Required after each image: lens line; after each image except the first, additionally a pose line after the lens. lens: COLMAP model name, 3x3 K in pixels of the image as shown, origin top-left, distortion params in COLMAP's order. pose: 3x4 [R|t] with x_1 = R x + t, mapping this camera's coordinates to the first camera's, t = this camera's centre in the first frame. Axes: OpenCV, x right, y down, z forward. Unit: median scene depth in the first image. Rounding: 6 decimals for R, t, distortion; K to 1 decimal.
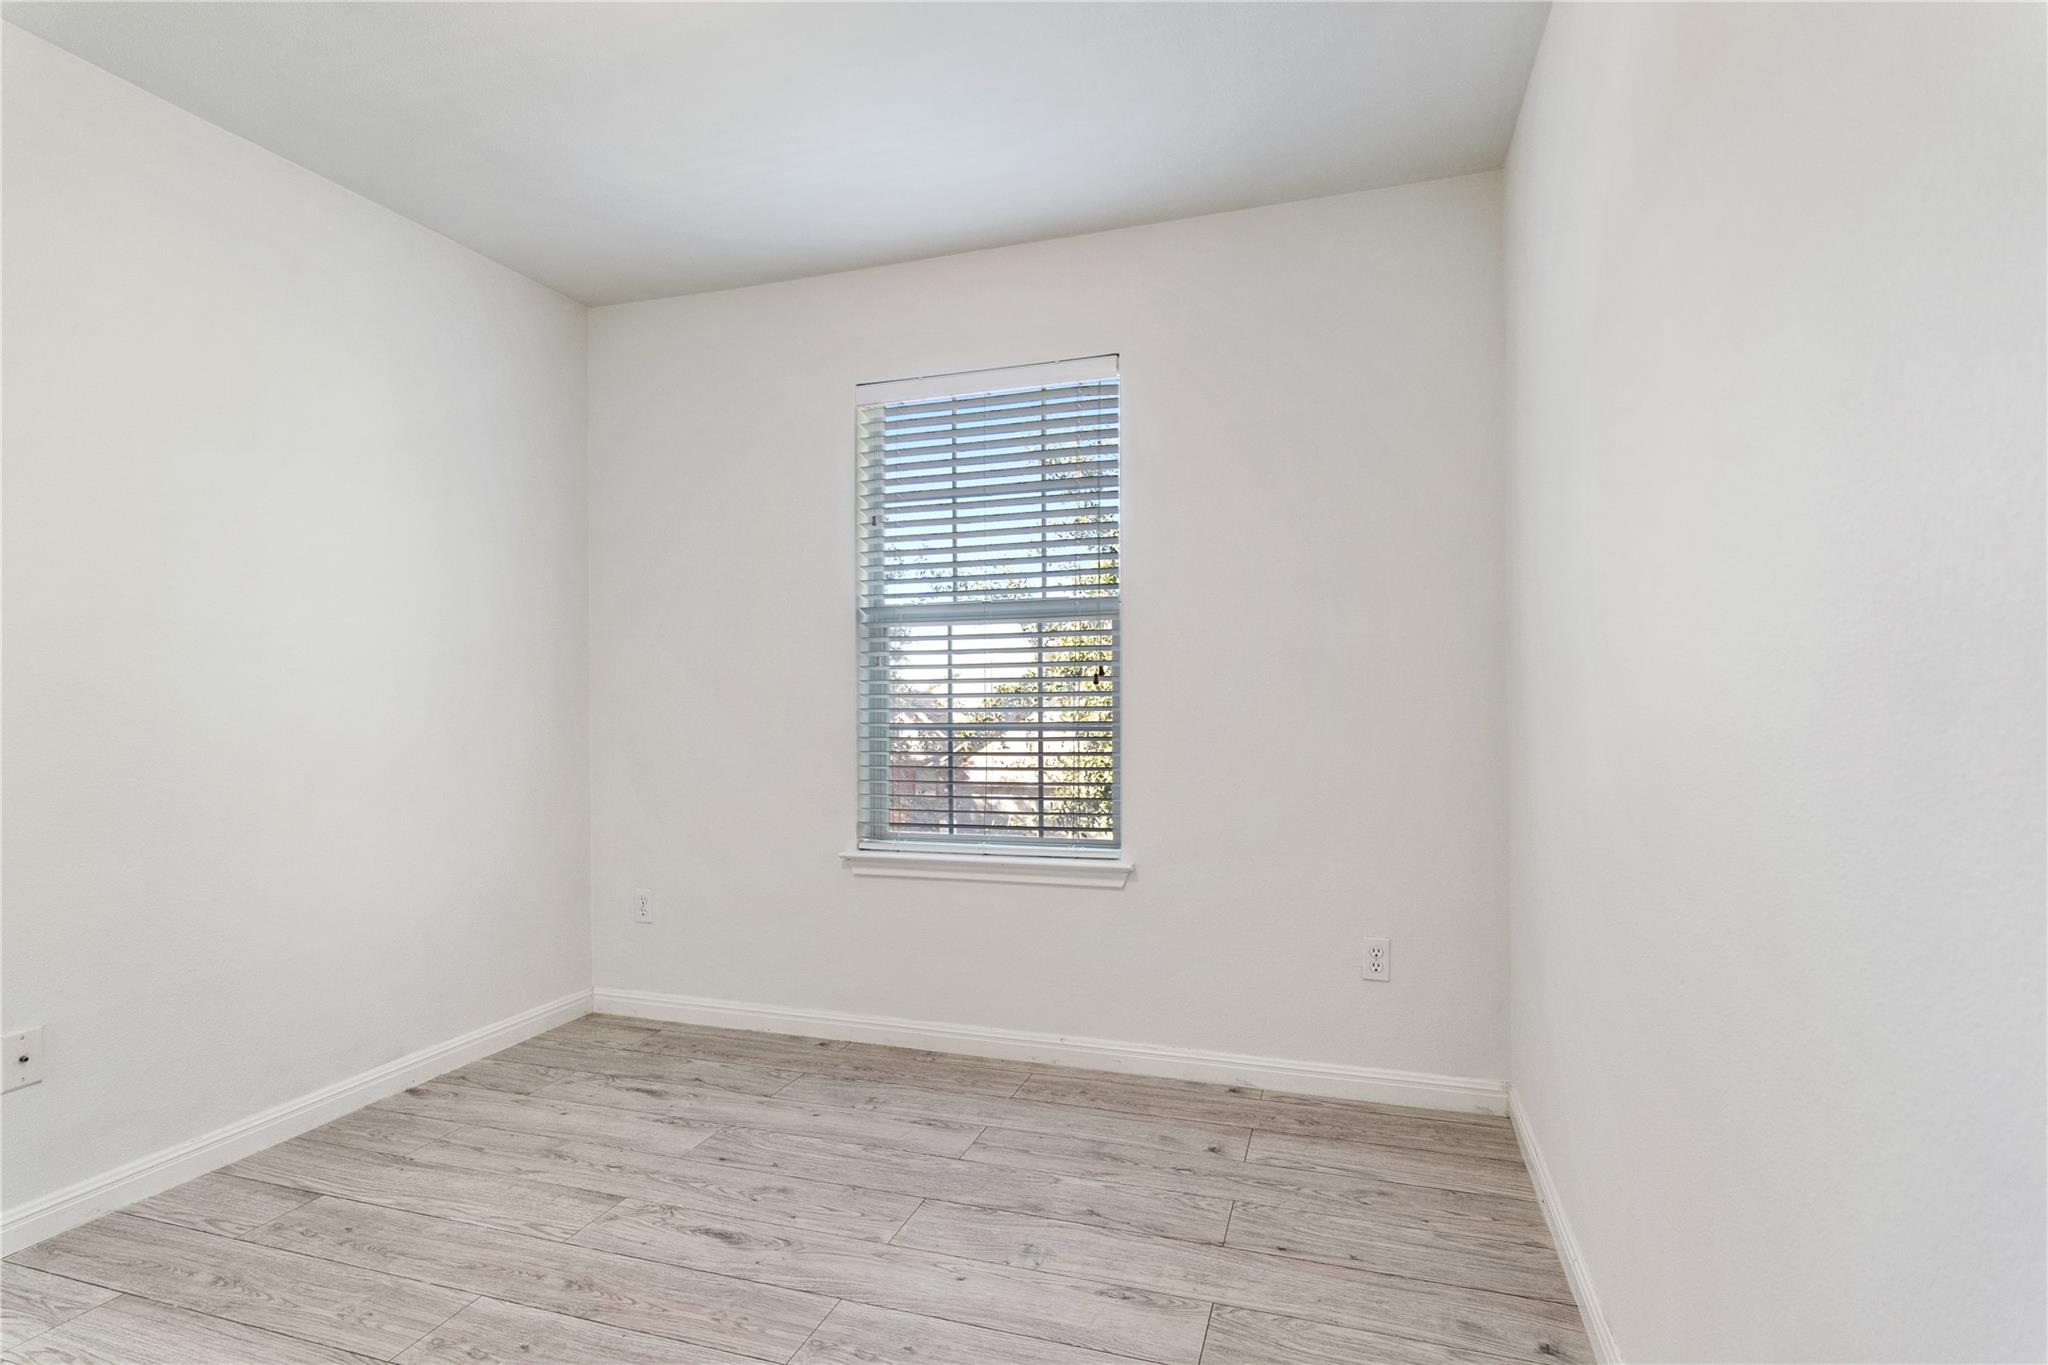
lens RADIAL K [[983.7, 0, 1021.3], [0, 983.7, 661.1], [0, 0, 1]] dist [0.064460, 0.000146]
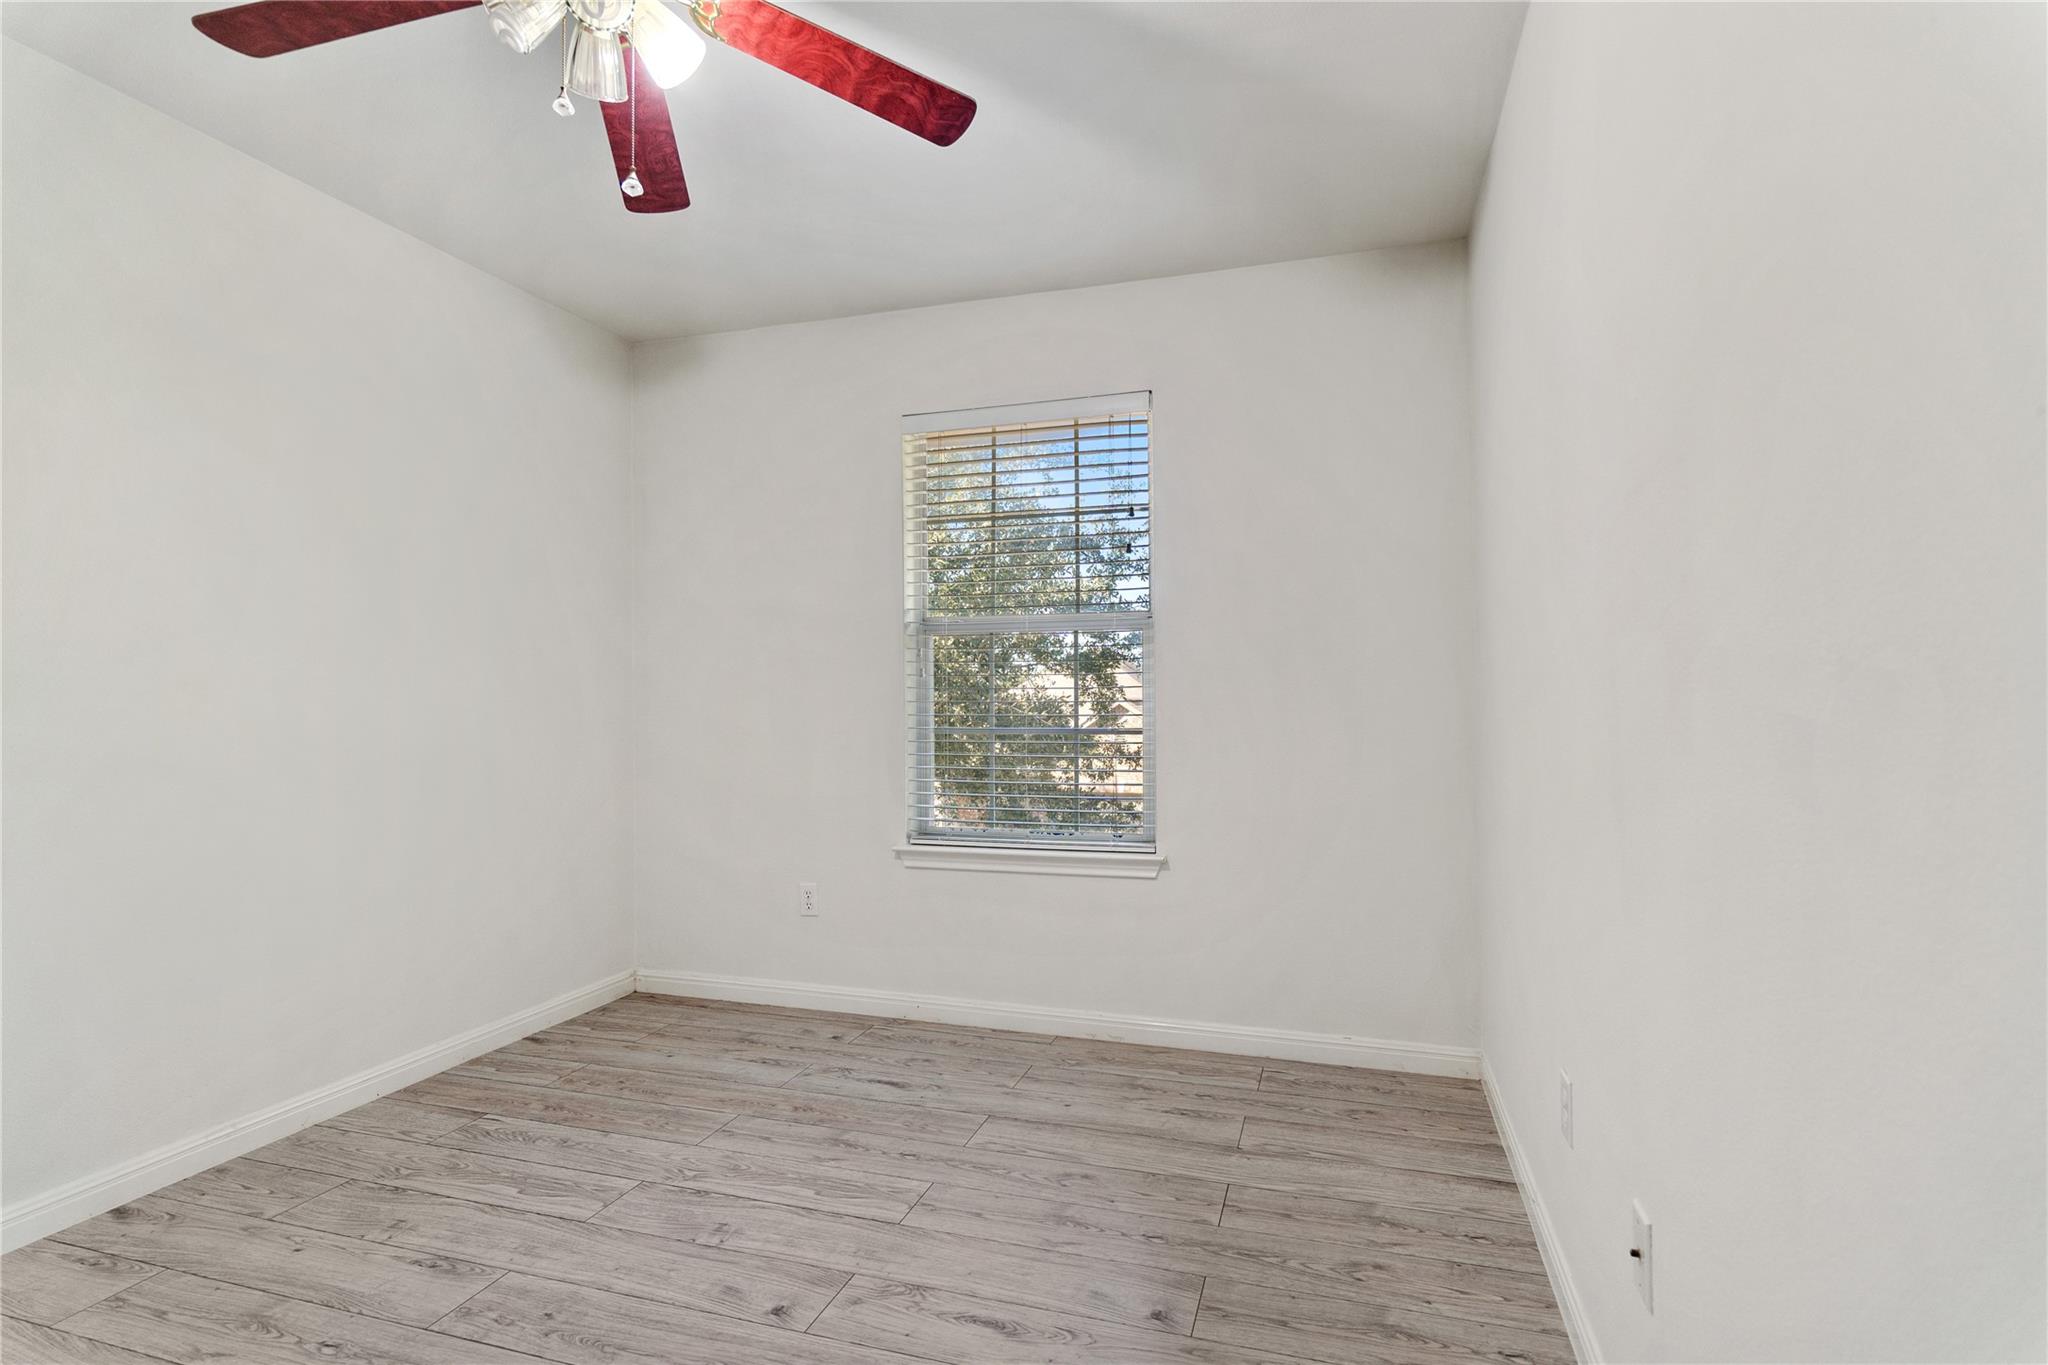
lens RADIAL K [[1000.9, 0, 1027.8], [0, 1000.9, 704.6], [0, 0, 1]] dist [0.003781, 0.000236]
pose [[0.999766, -0.011646, 0.018206, -0.051317], [0.010784, 0.998848, 0.046769, -0.006238], [-0.018730, -0.046562, 0.998740, -0.144004]]
